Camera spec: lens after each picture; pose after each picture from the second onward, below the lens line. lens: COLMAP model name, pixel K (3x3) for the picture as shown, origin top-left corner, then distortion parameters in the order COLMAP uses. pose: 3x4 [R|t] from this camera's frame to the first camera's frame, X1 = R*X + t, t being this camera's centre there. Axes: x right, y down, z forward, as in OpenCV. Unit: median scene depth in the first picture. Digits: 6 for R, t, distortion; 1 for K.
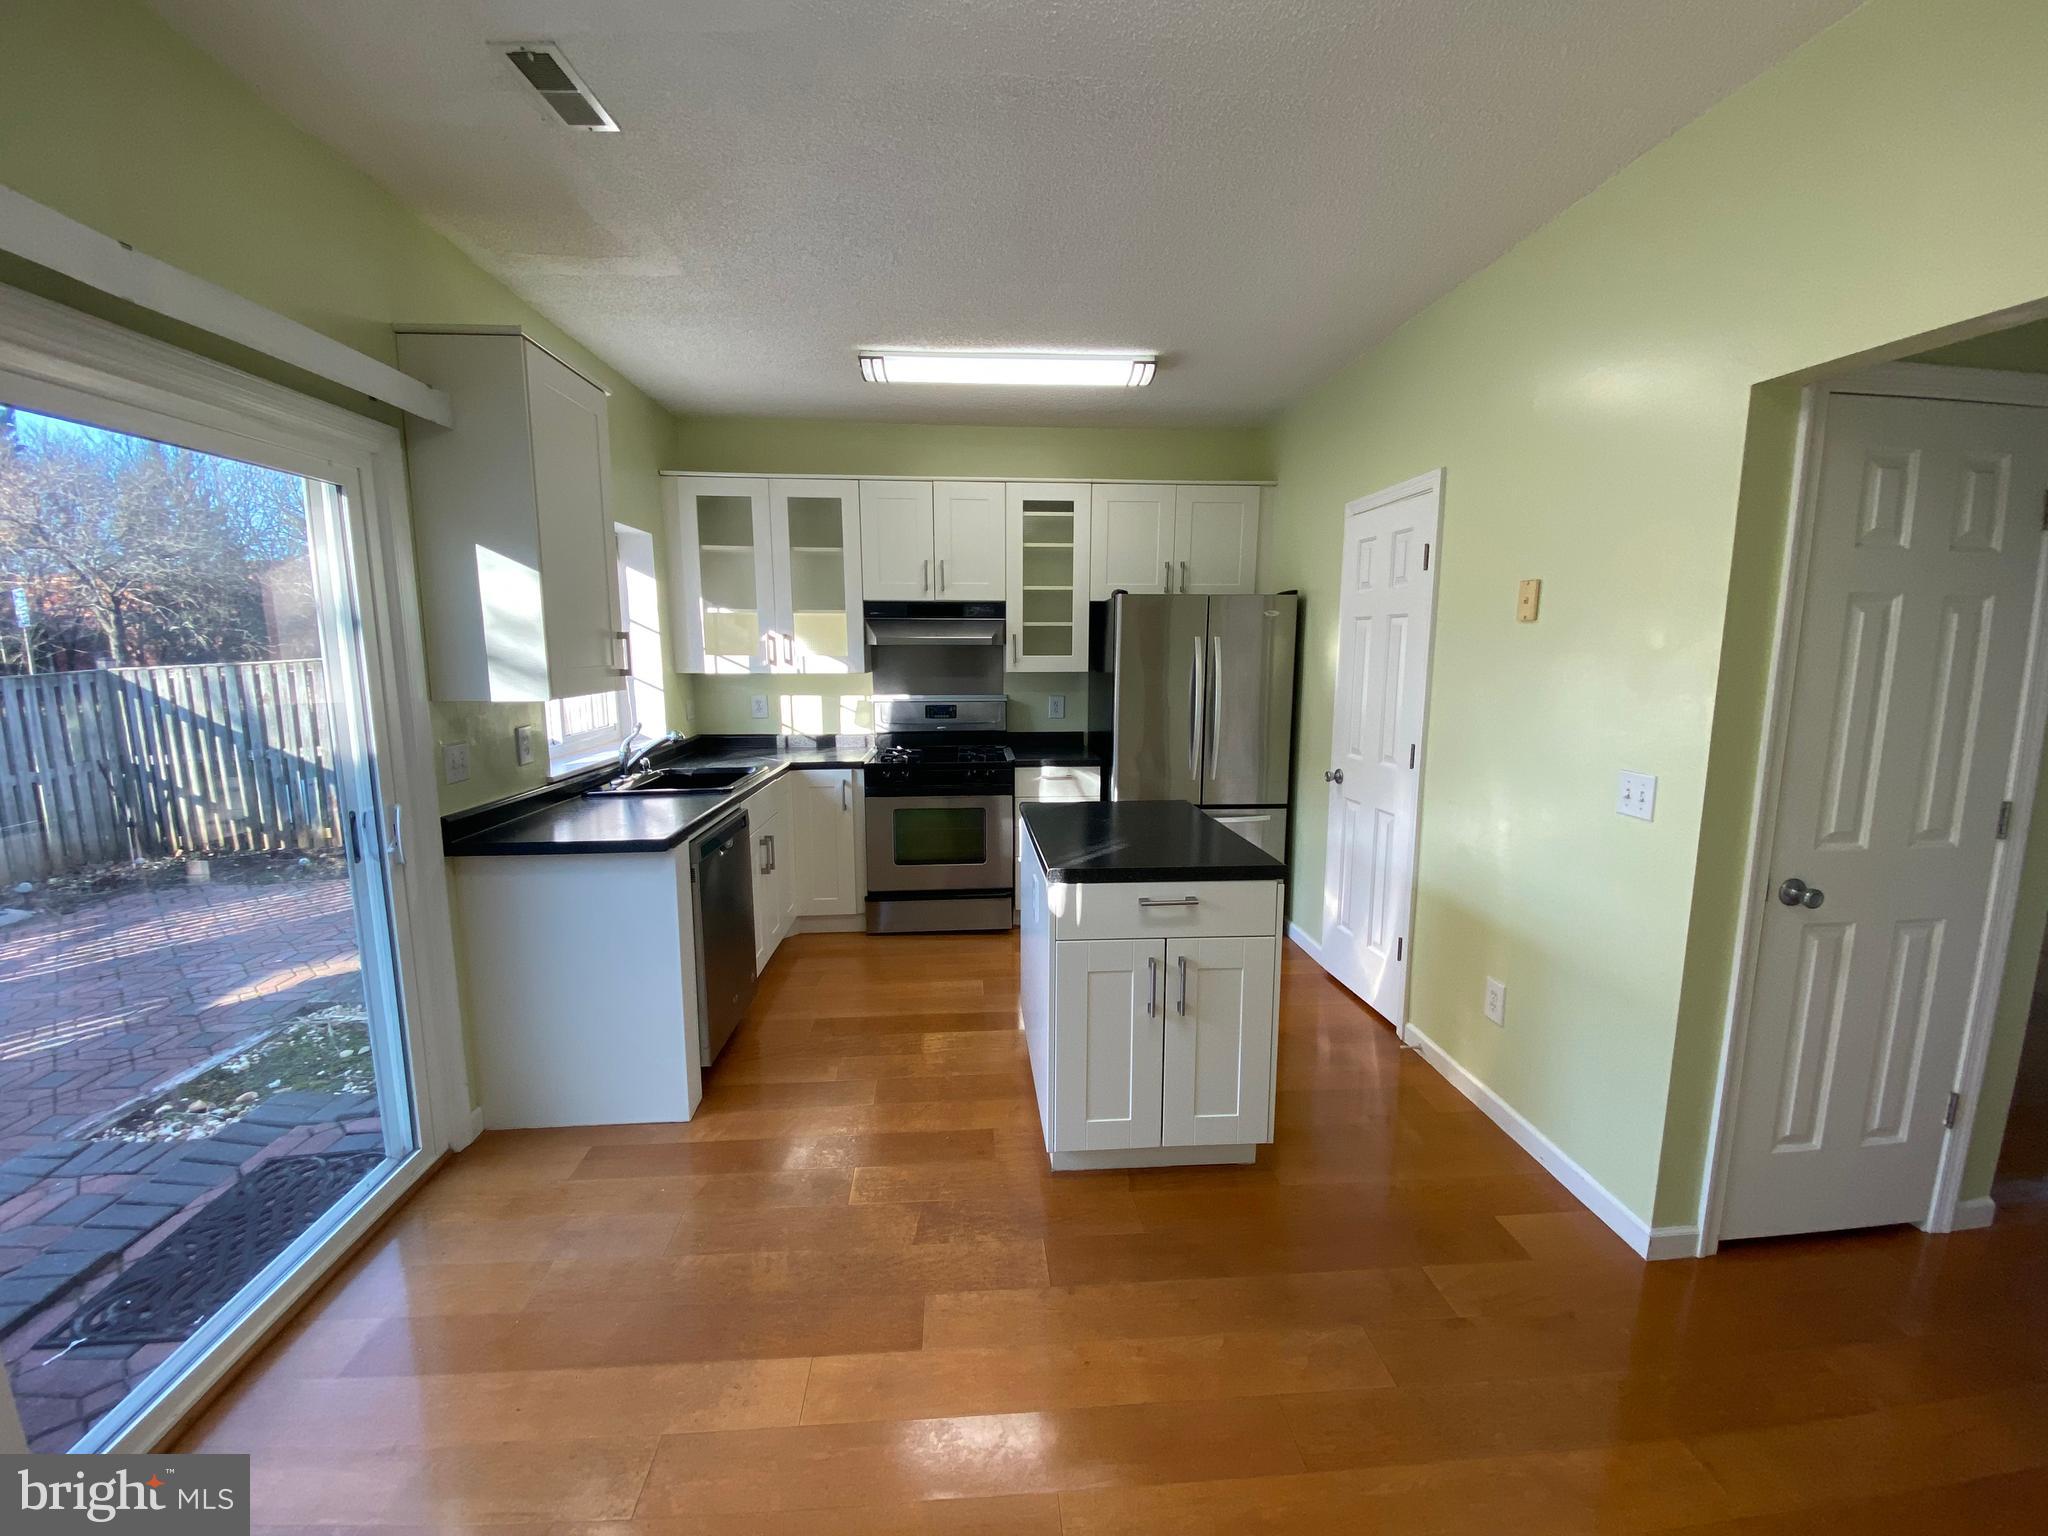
lens RADIAL K [[817.1, 0, 1023.4], [0, 817.1, 765.2], [0, 0, 1]] dist [-0.021876, -0.003816]
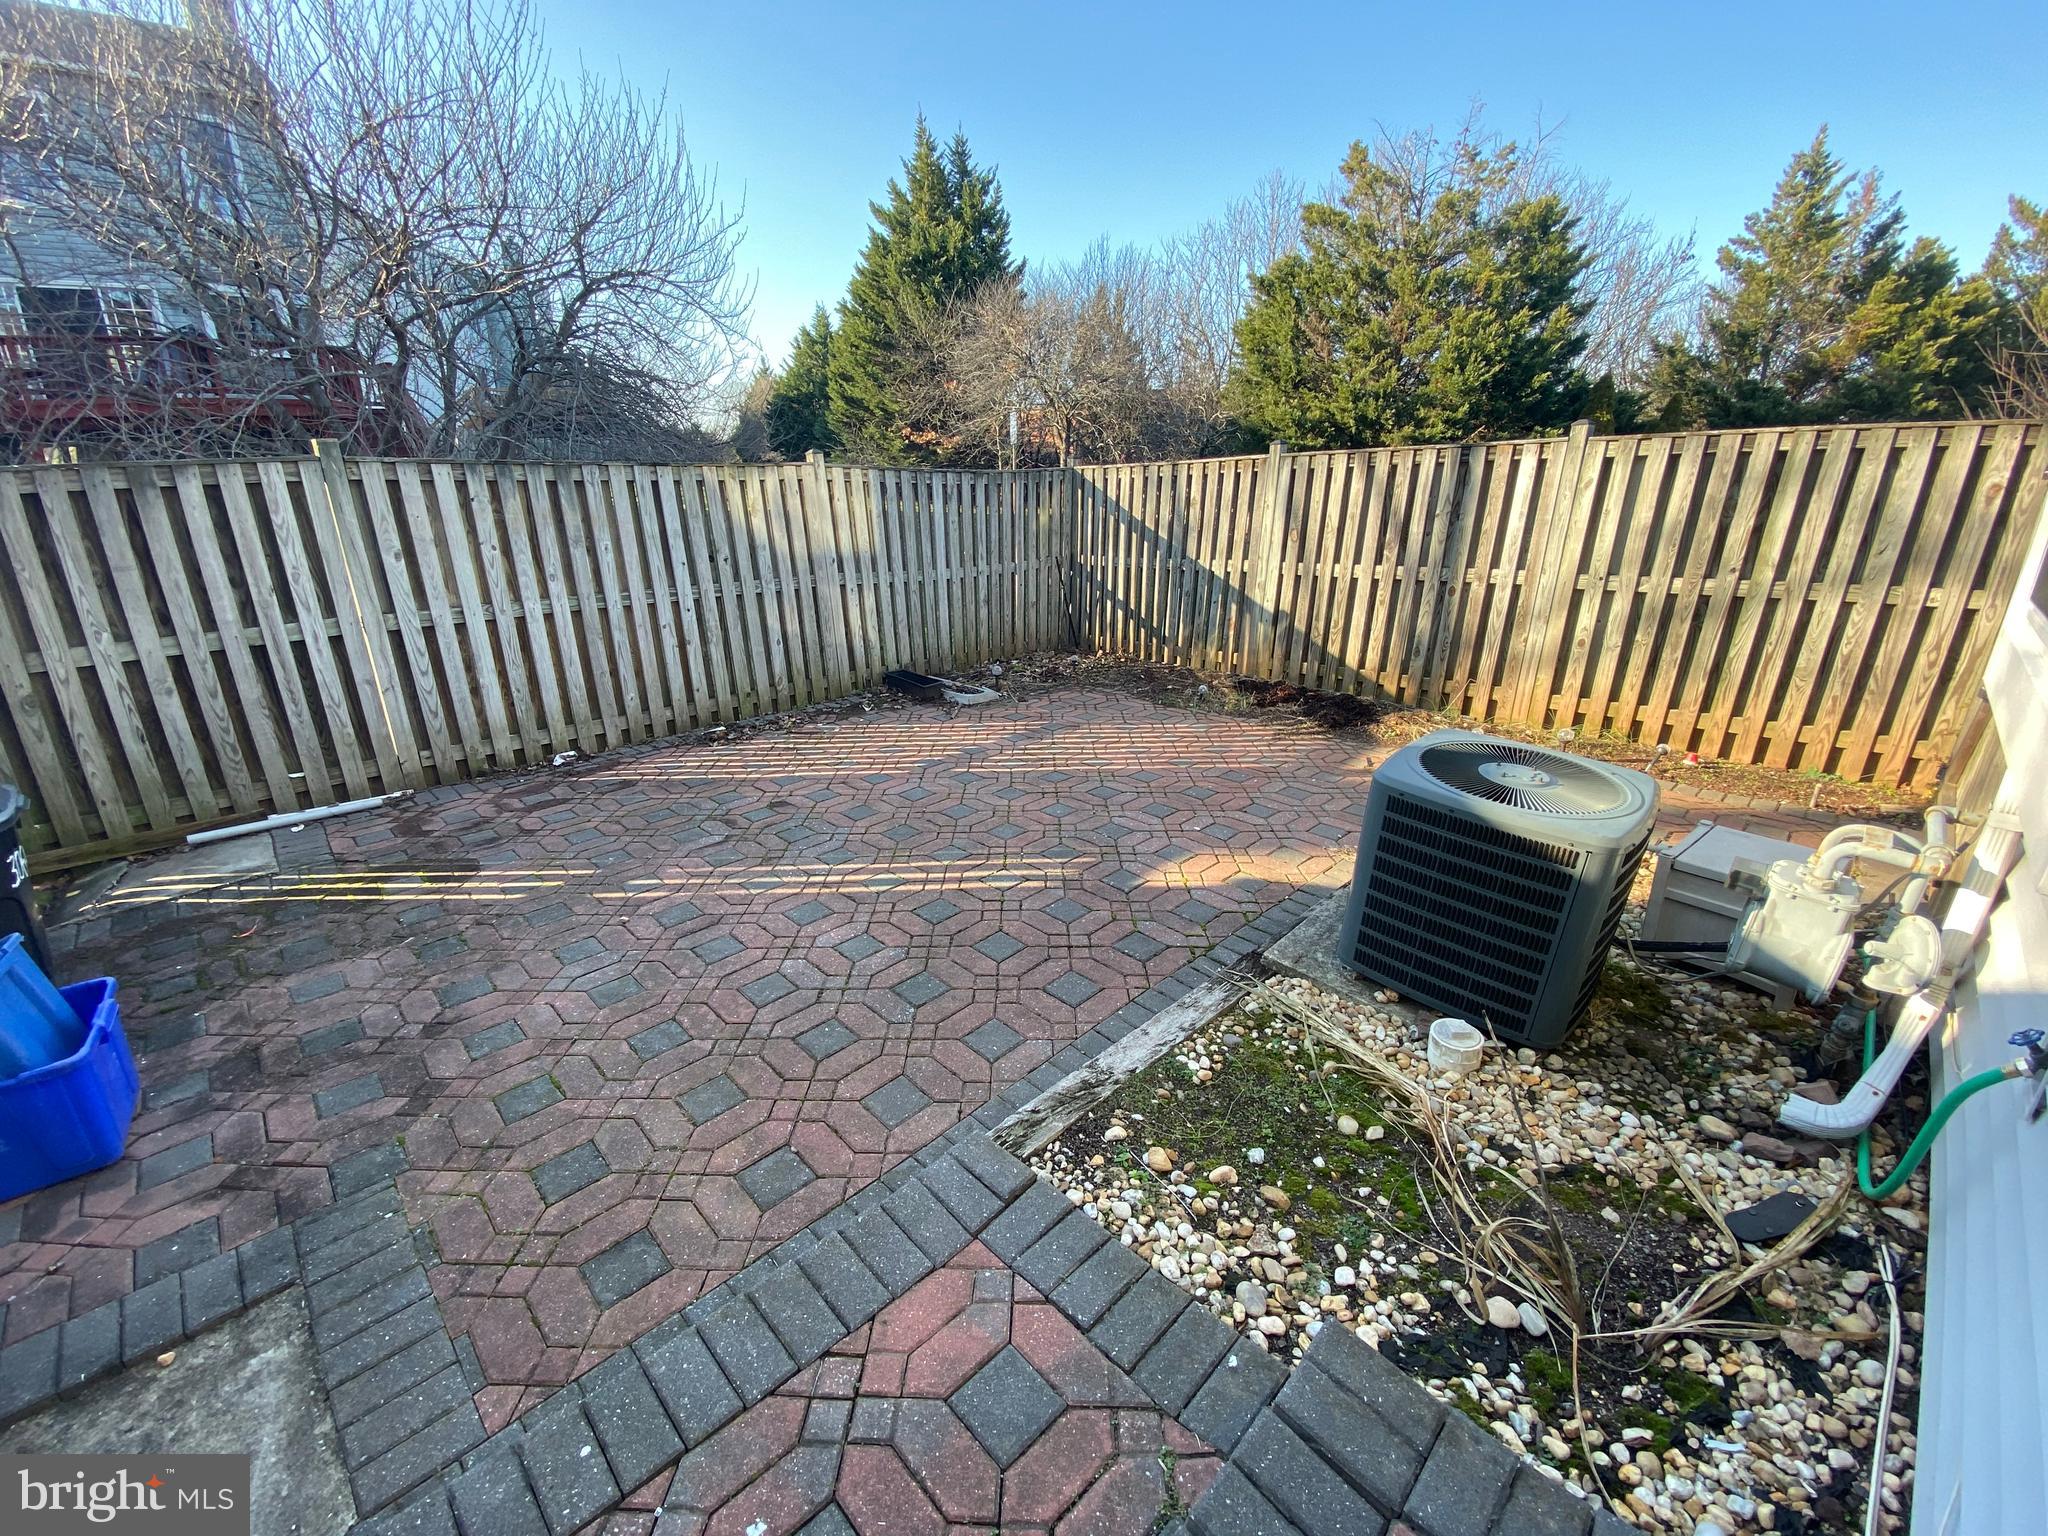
lens RADIAL K [[817.1, 0, 1019.3], [0, 817.1, 779.7], [0, 0, 1]] dist [-0.021876, -0.003816]
pose [[0.628422, 0.274316, -0.727899, -0.334212], [-0.111302, 0.957837, 0.264879, -0.003638], [0.769869, -0.085439, 0.632458, 0.245781]]
